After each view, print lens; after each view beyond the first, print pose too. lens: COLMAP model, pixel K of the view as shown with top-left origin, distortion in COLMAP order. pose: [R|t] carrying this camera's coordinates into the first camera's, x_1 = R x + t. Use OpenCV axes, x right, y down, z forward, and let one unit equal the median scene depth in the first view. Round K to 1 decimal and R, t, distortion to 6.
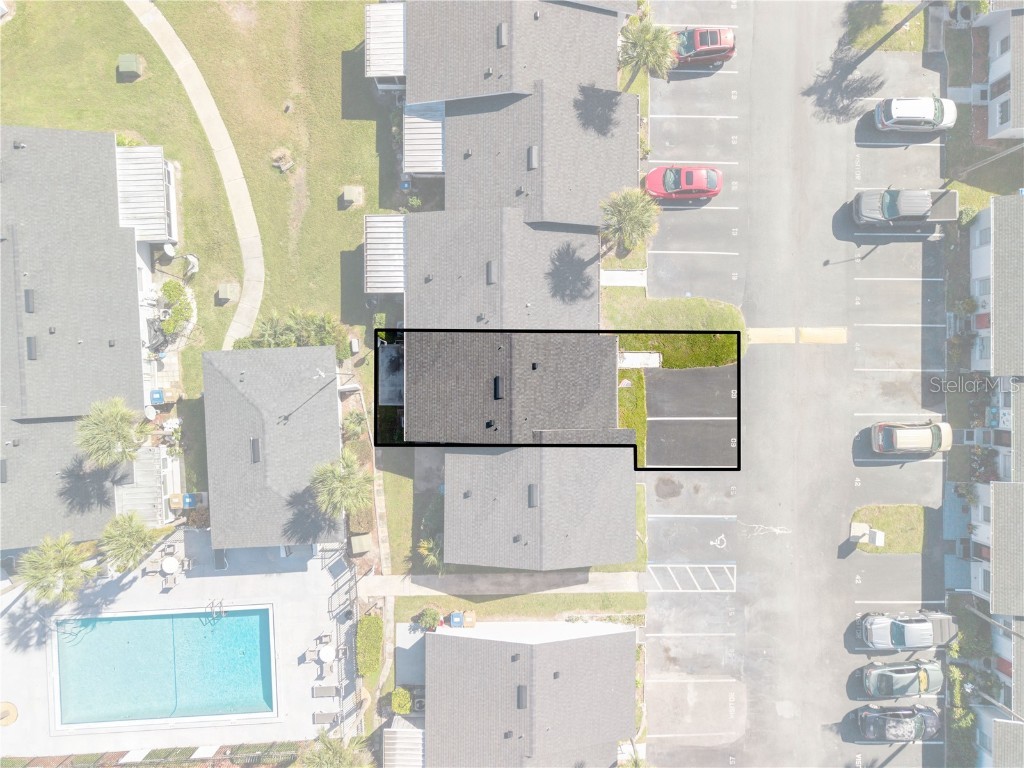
lens RADIAL K [[707.9, 0, 511.8], [0, 707.9, 384.5], [0, 0, 1]] dist [-0.001089, -0.000269]
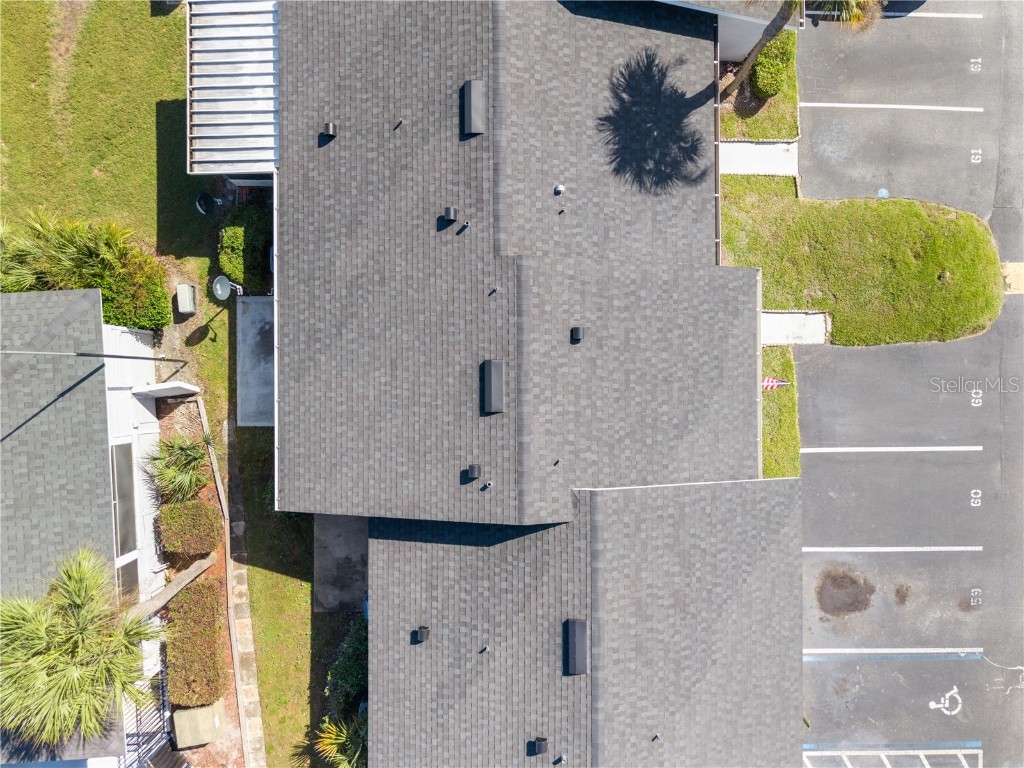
lens RADIAL K [[707.9, 0, 512.6], [0, 707.9, 384.5], [0, 0, 1]] dist [-0.001089, -0.000269]
pose [[0.999985, -0.004992, 0.002075, -0.006050], [0.004993, 0.999987, -0.000573, 0.003041], [-0.002073, 0.000584, 0.999998, 0.557222]]
